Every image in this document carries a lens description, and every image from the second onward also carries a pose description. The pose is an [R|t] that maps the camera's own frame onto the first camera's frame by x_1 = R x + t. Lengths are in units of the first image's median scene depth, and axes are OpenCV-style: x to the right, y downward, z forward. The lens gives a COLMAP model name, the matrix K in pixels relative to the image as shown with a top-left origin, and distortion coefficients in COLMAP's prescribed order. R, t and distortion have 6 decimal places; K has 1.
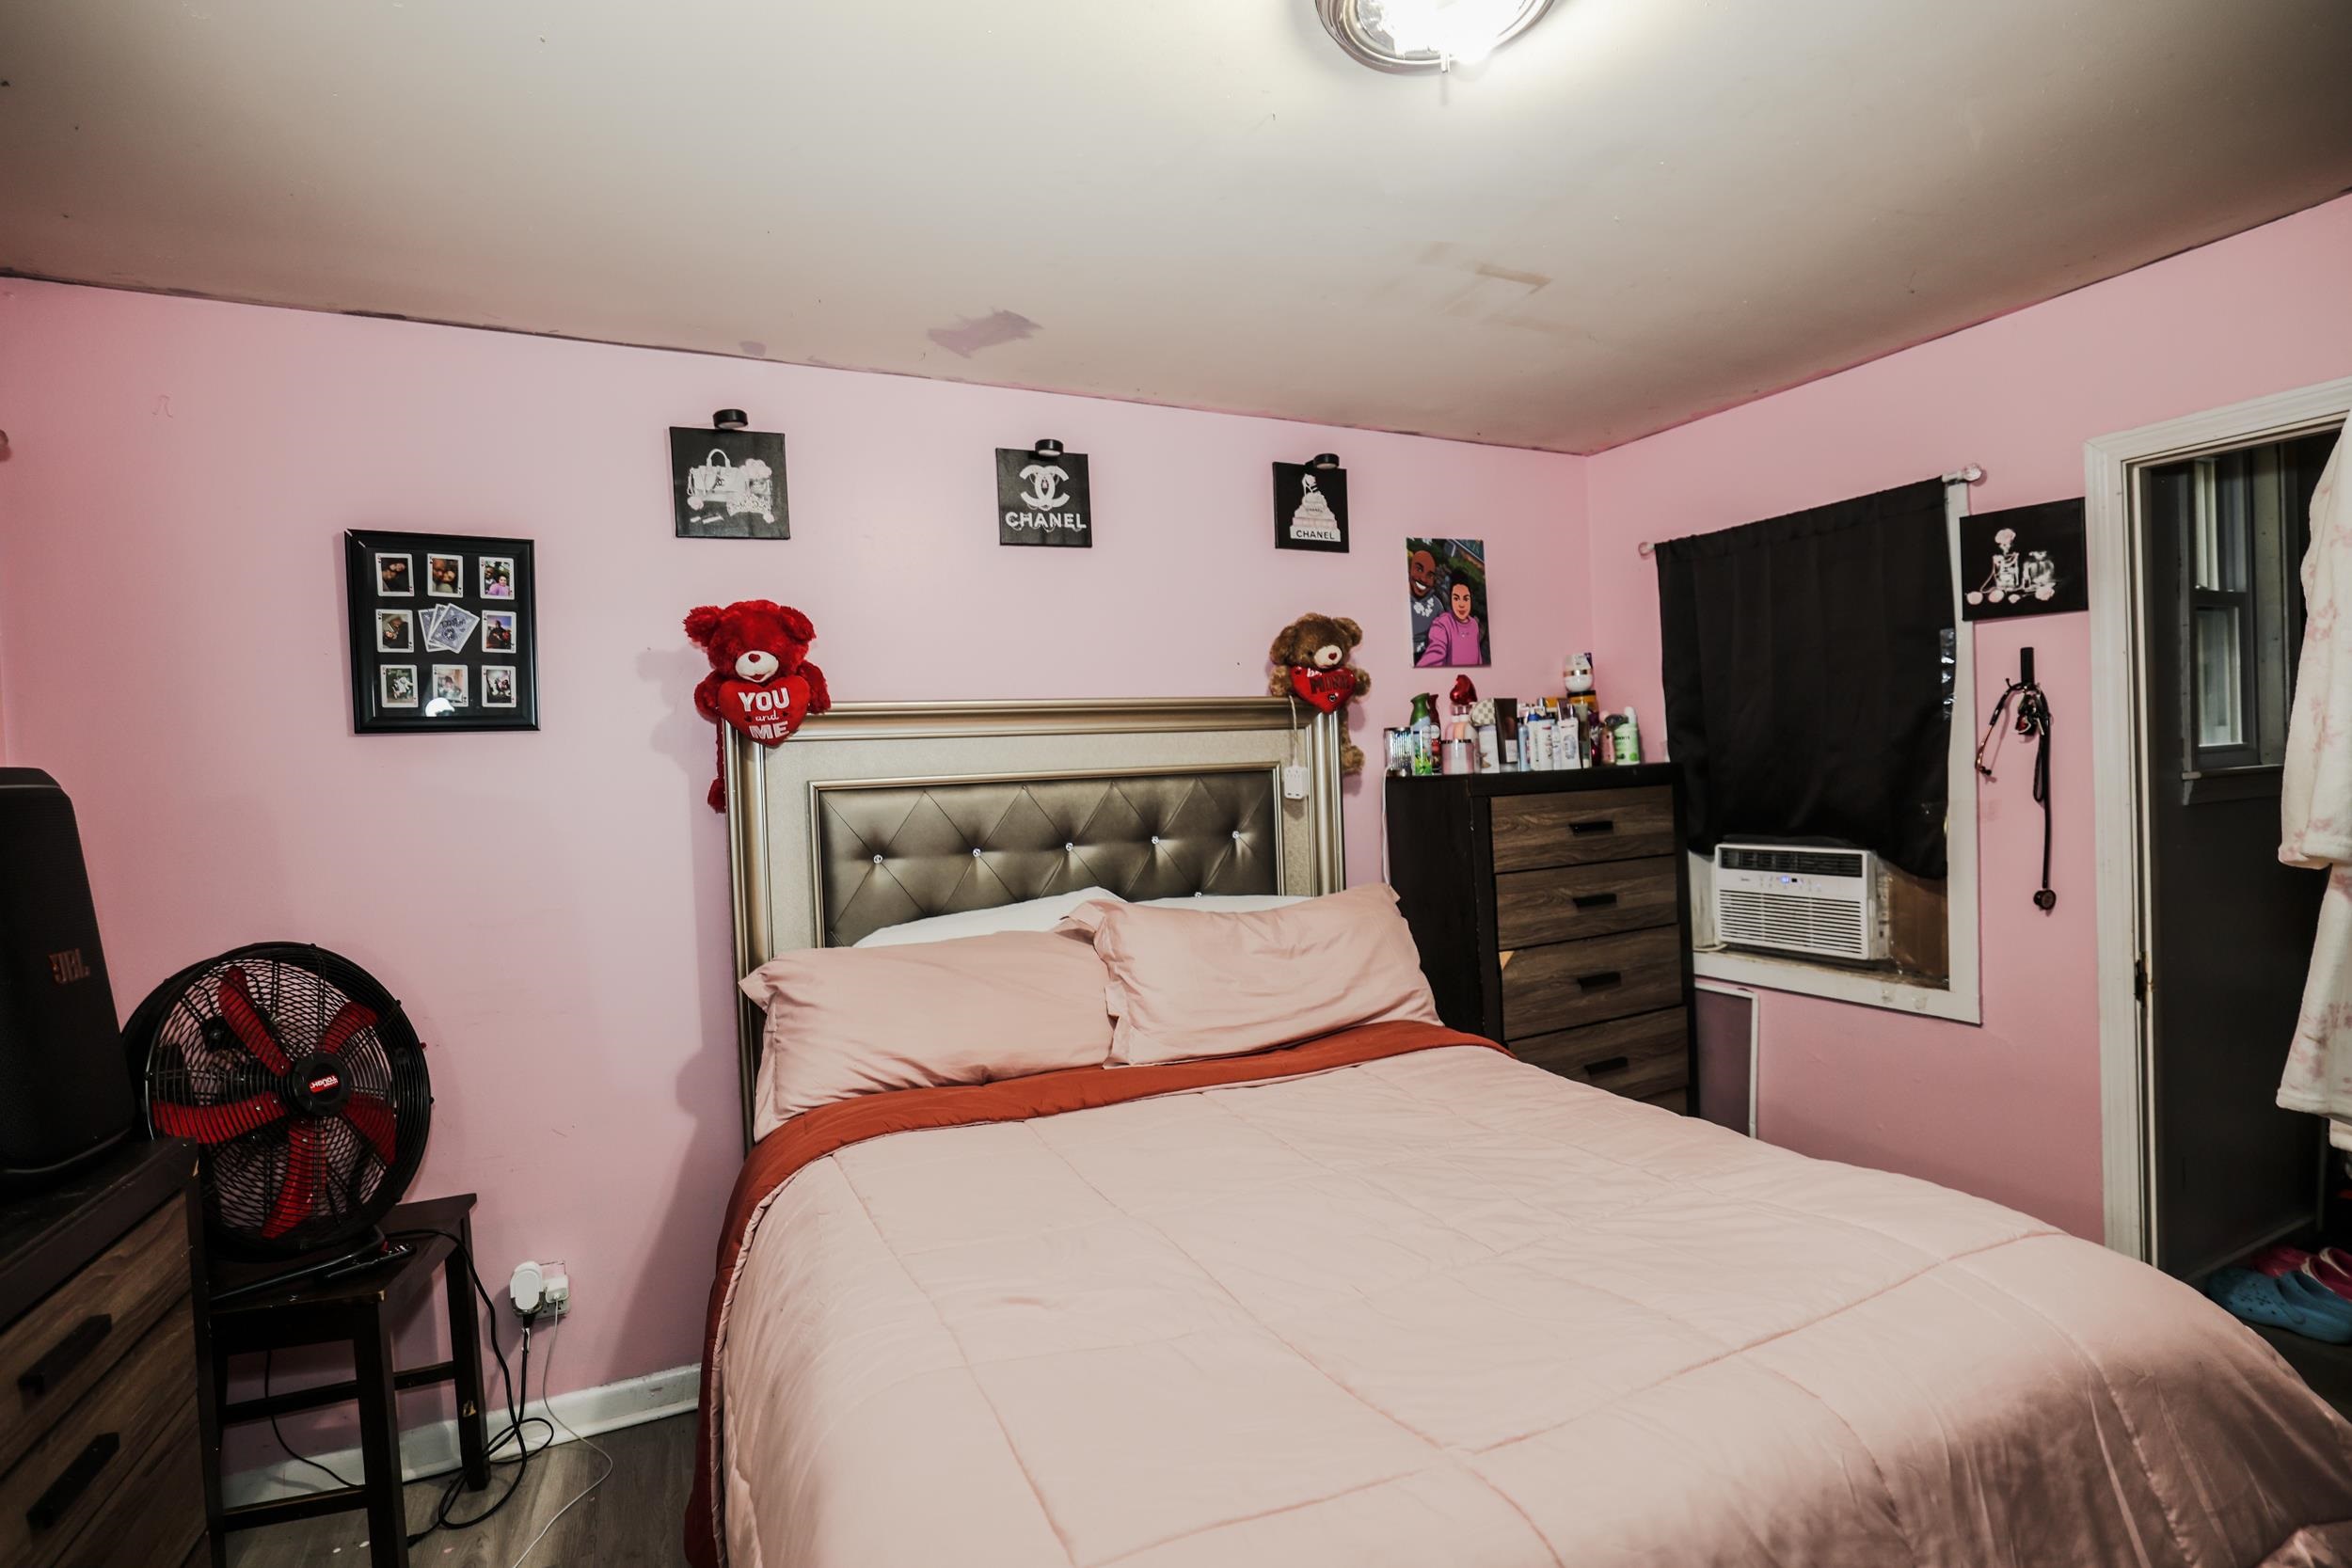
lens RADIAL K [[1079.4, 0, 1176.0], [0, 1079.4, 784.0], [0, 0, 1]] dist [-0.001767, 0.015849]
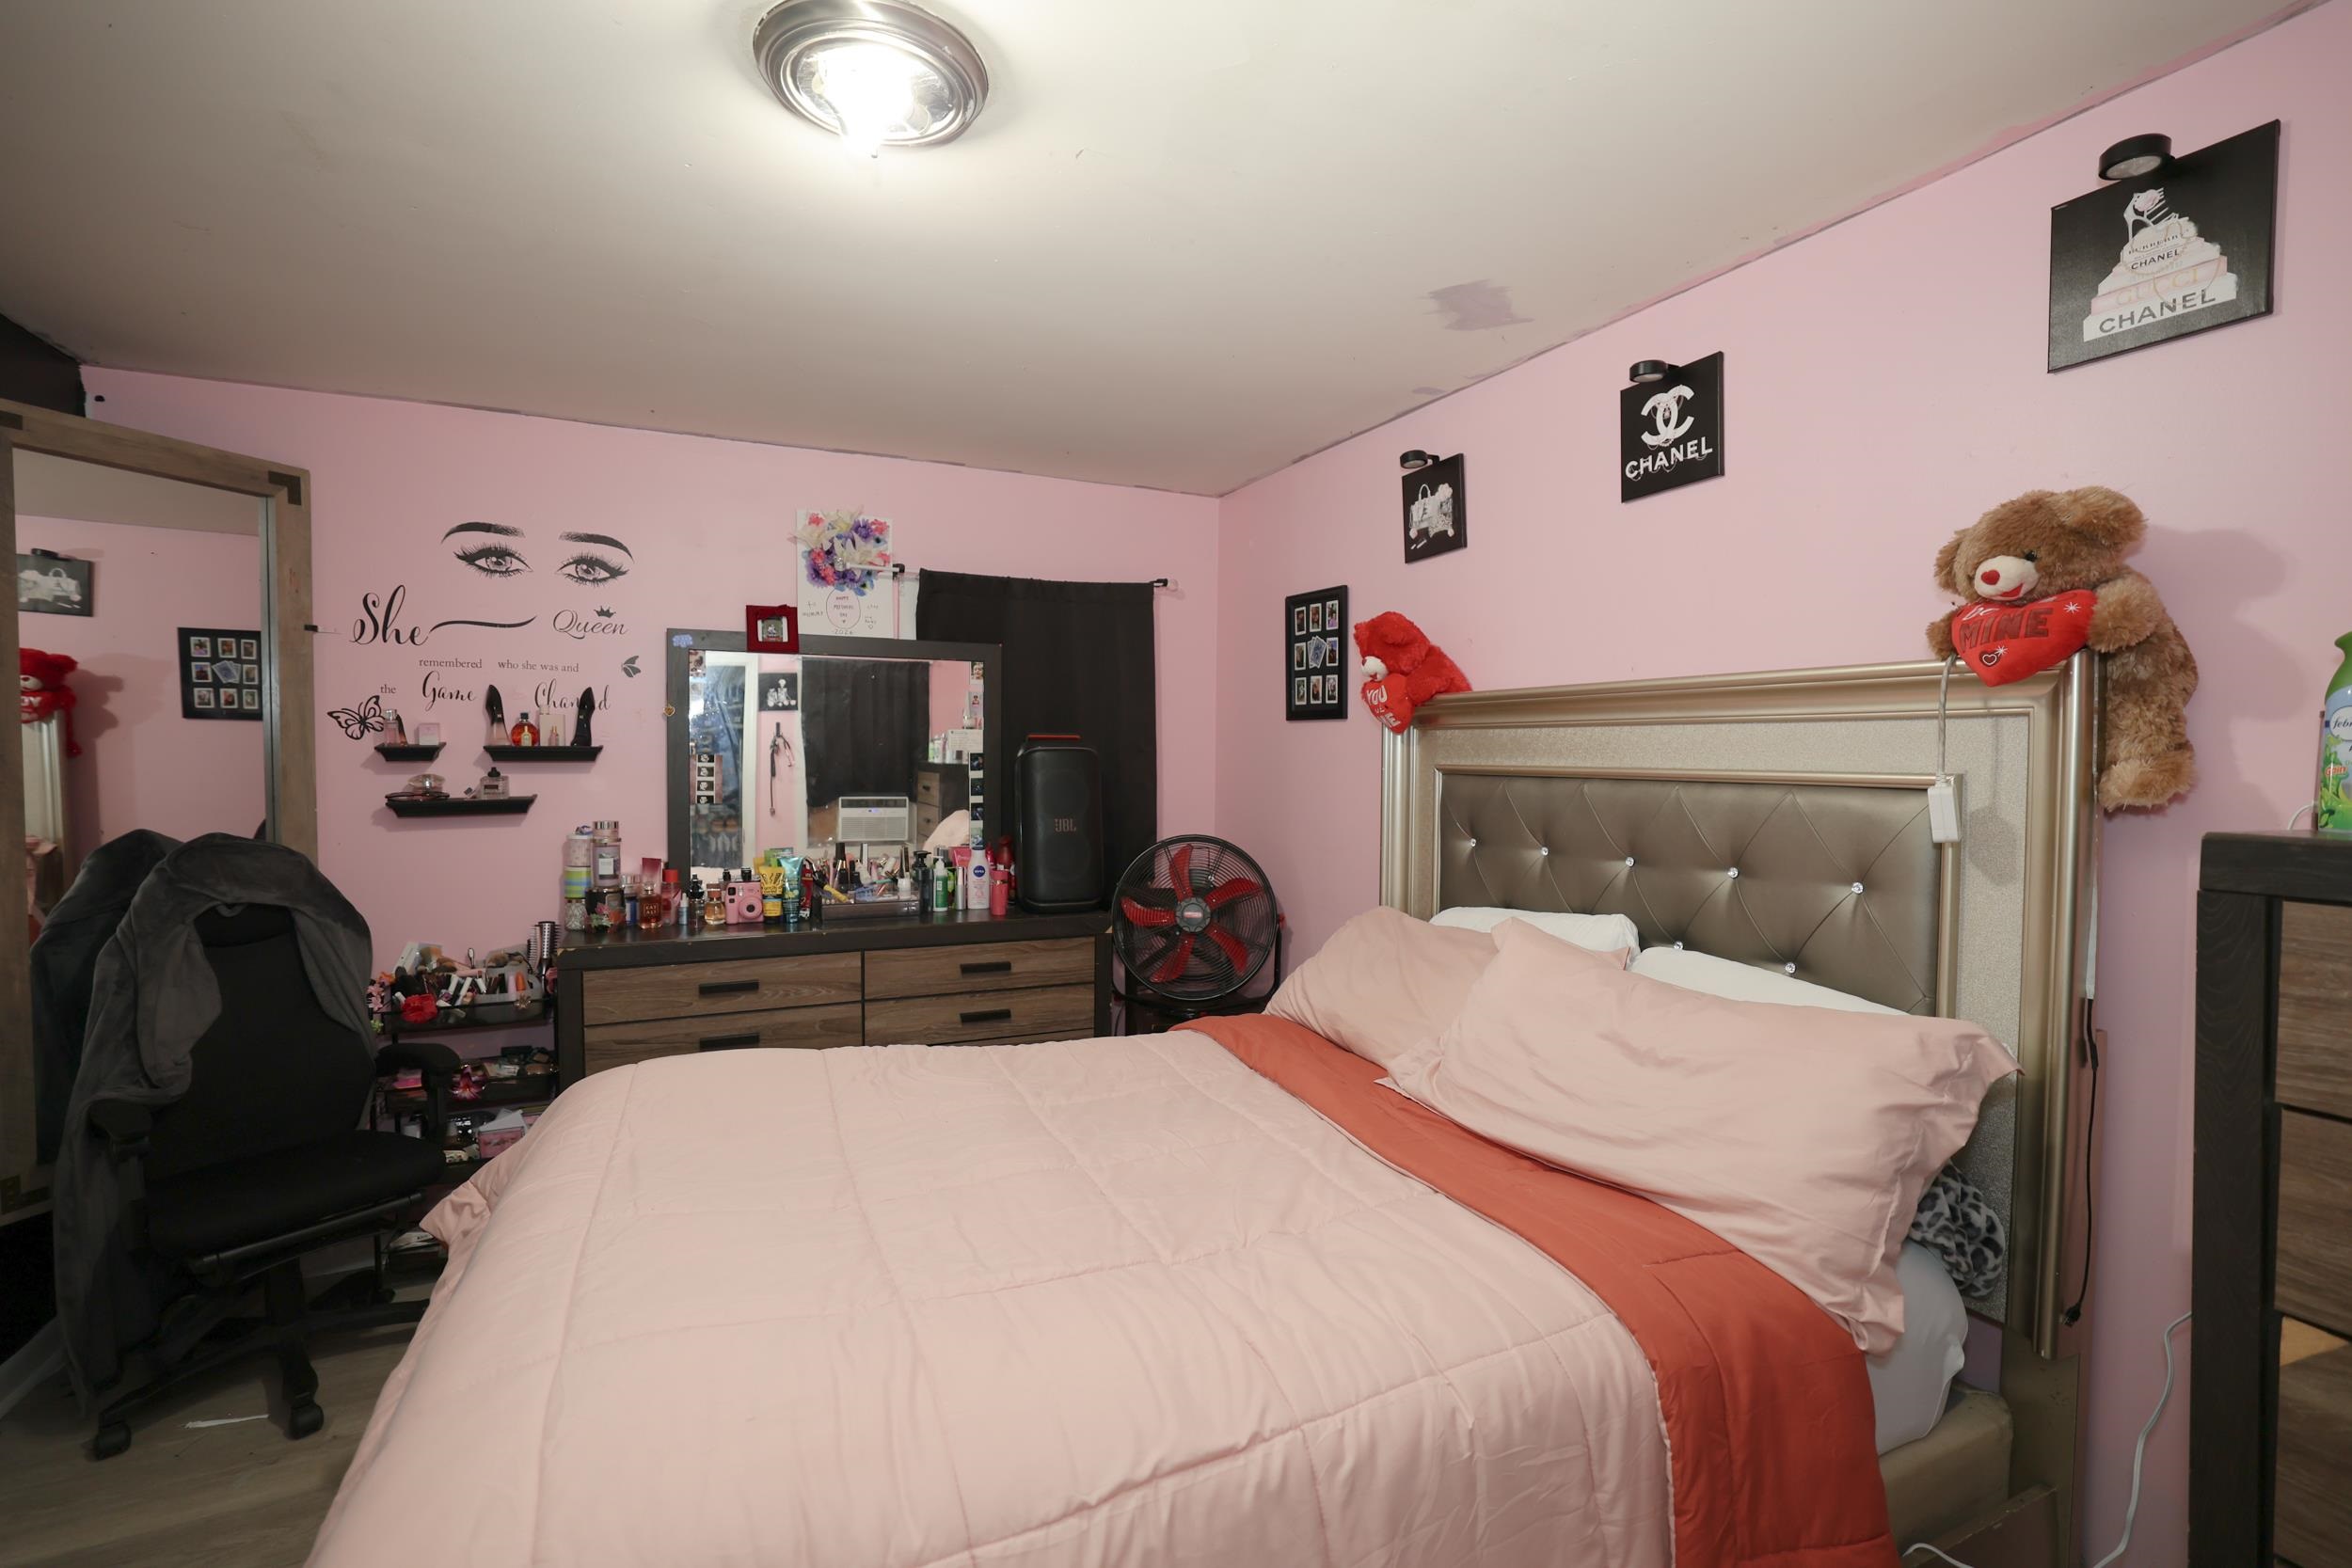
lens RADIAL K [[1079.4, 0, 1176.0], [0, 1079.4, 784.0], [0, 0, 1]] dist [-0.001767, 0.015849]
pose [[0.016674, 0.068361, -0.997521, 0.774485], [-0.035683, 0.997065, 0.067734, -0.048624], [0.999224, 0.034465, 0.019064, 0.700084]]
